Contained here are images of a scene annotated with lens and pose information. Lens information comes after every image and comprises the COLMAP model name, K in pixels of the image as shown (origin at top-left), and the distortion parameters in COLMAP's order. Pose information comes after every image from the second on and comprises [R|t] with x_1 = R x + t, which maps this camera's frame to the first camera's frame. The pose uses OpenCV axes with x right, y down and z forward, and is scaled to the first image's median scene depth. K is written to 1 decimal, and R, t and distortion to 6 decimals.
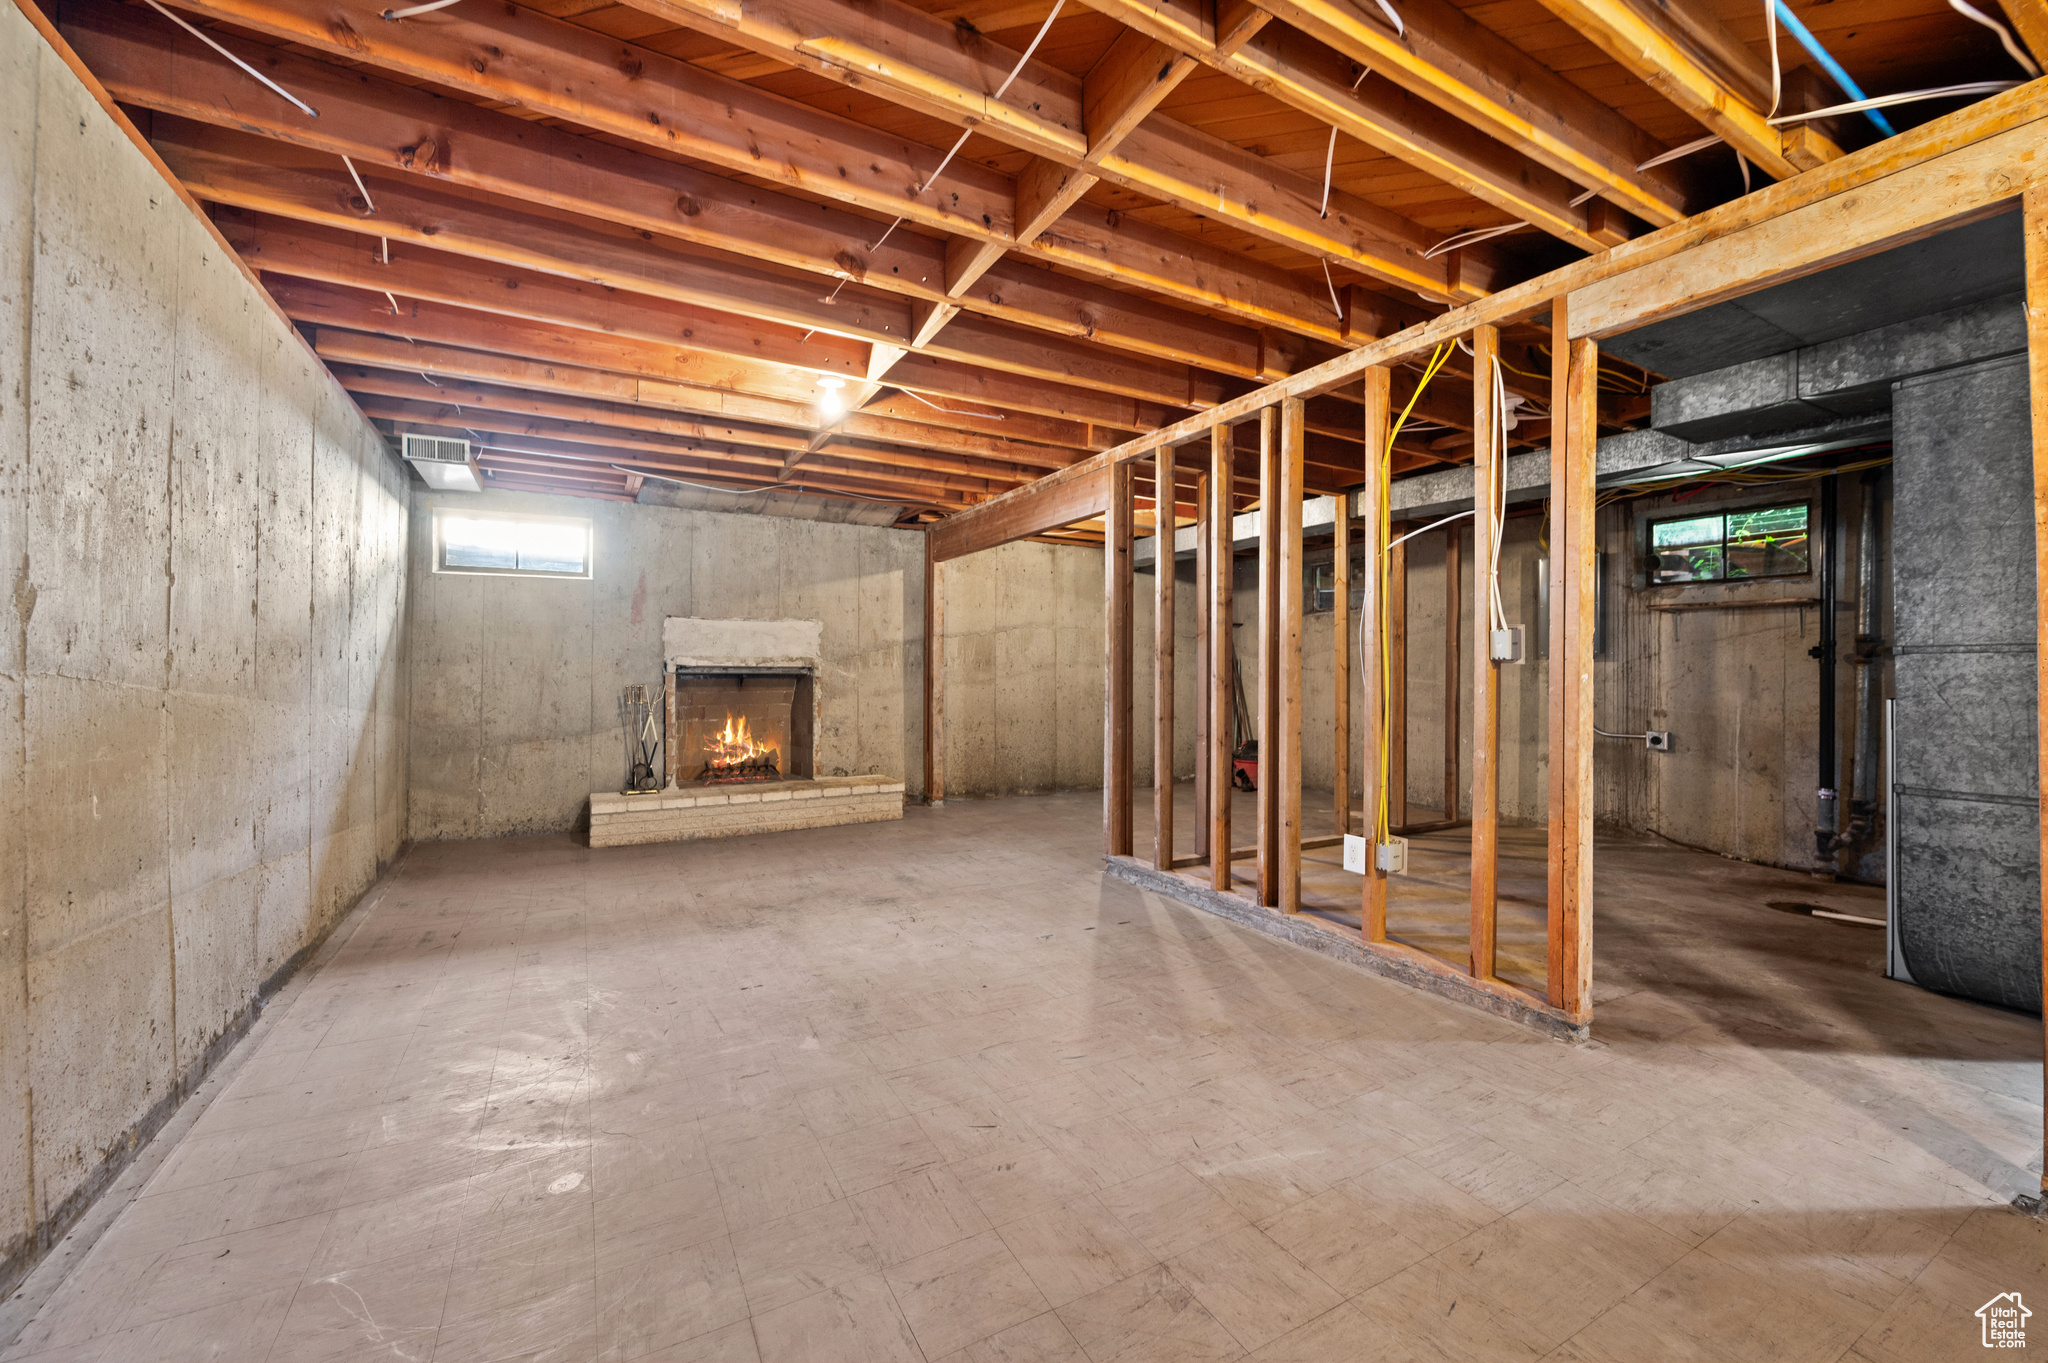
lens RADIAL K [[808.8, 0, 1021.4], [0, 808.8, 673.4], [0, 0, 1]] dist [0.001529, -0.000878]
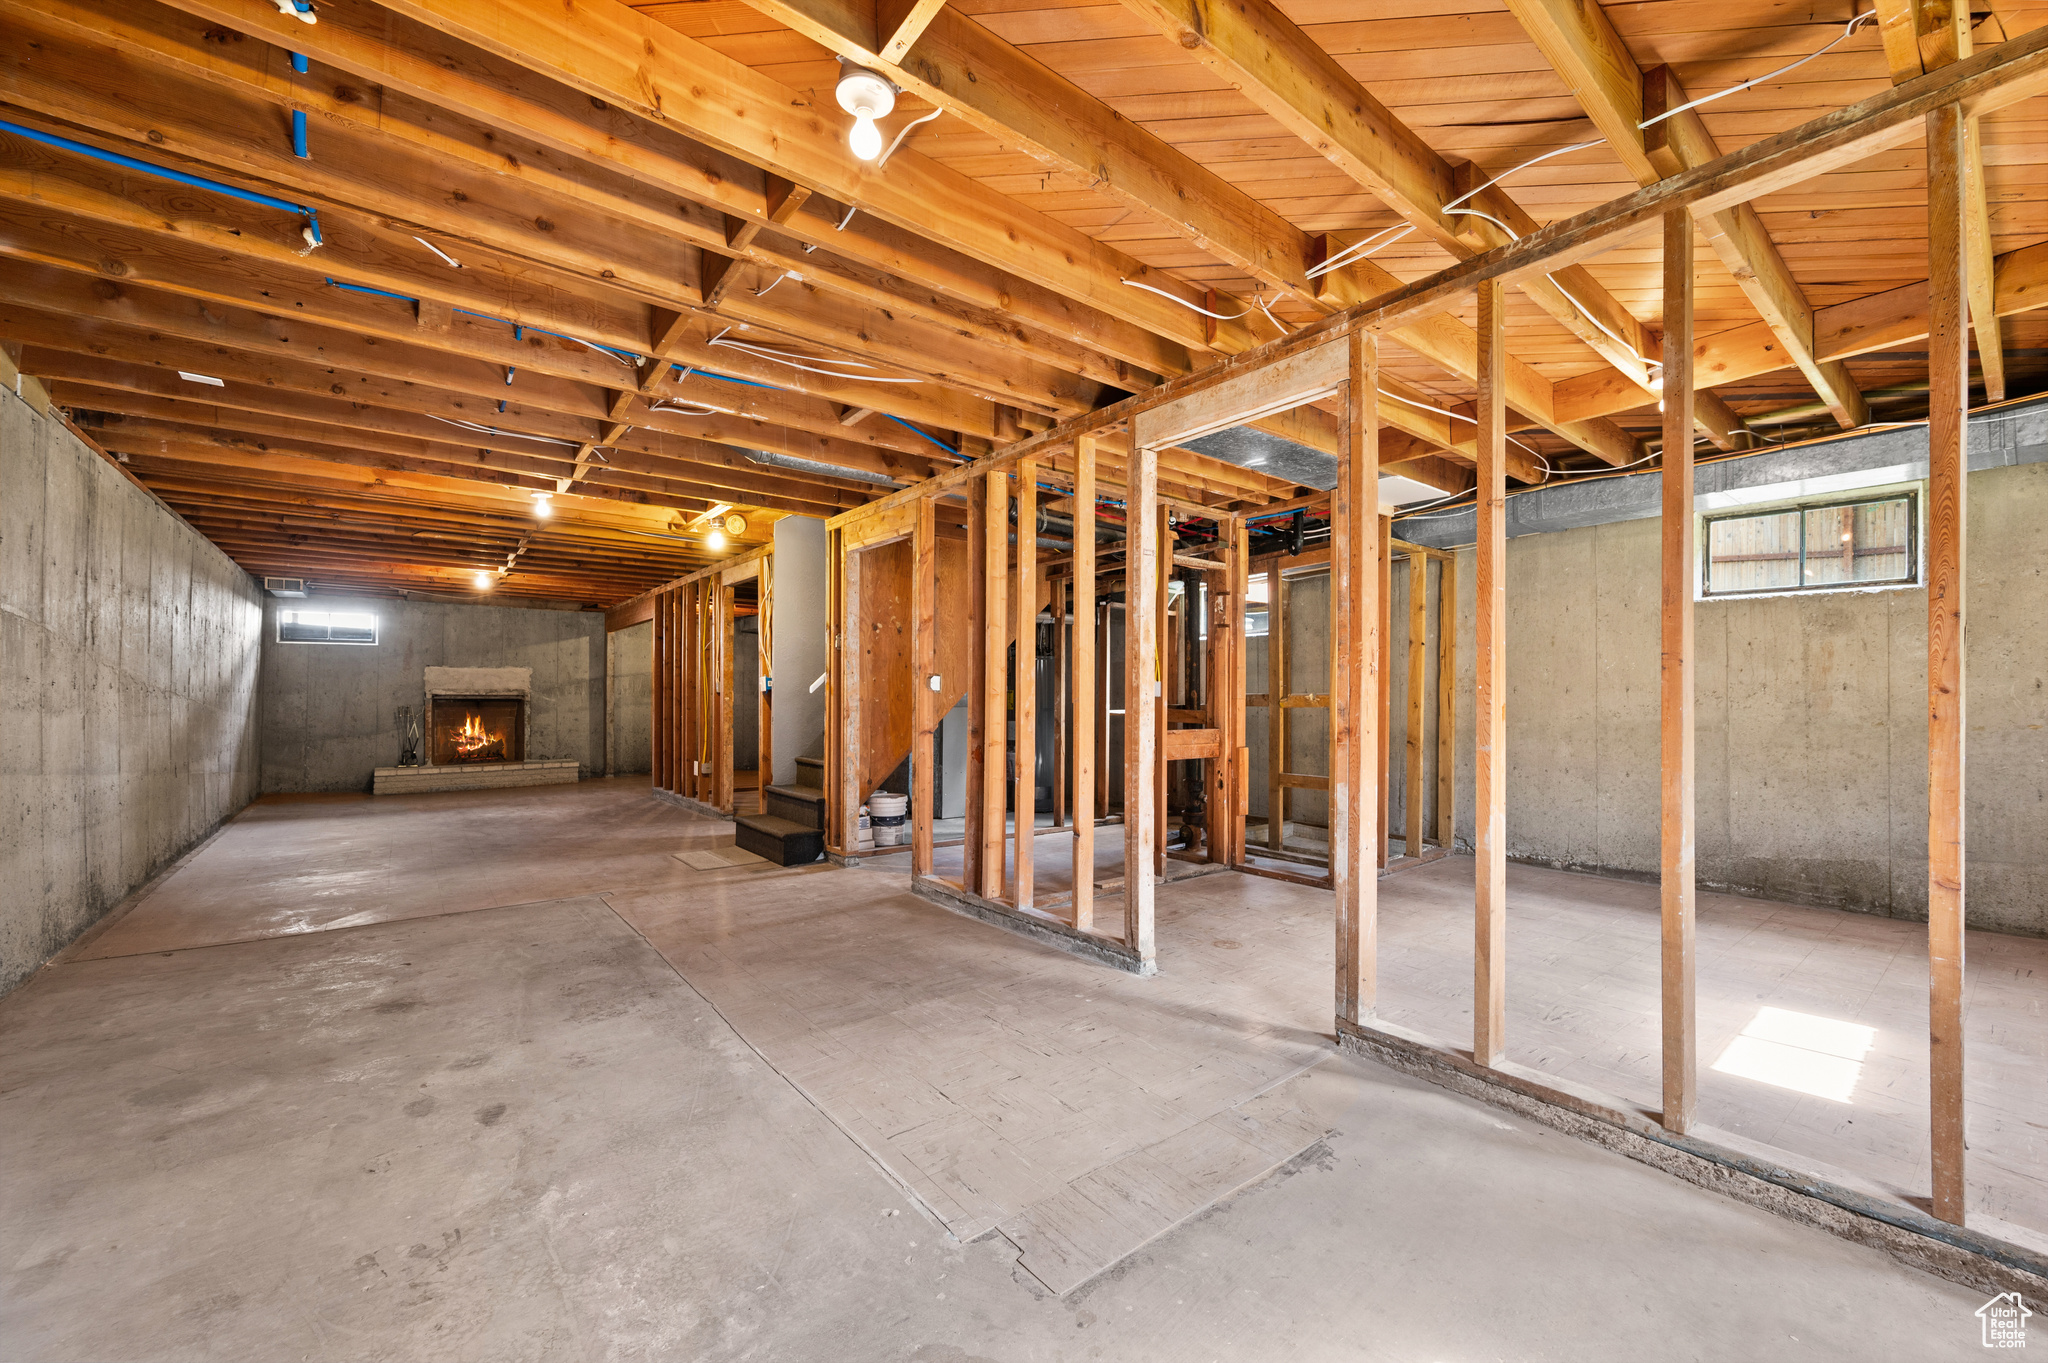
lens RADIAL K [[808.8, 0, 1027.5], [0, 808.8, 693.9], [0, 0, 1]] dist [0.001529, -0.000878]
pose [[0.988167, 0.000717, 0.153379, 0.554233], [-0.000230, 0.999995, -0.003195, -0.005310], [-0.153381, 0.003122, 0.988162, -0.887084]]
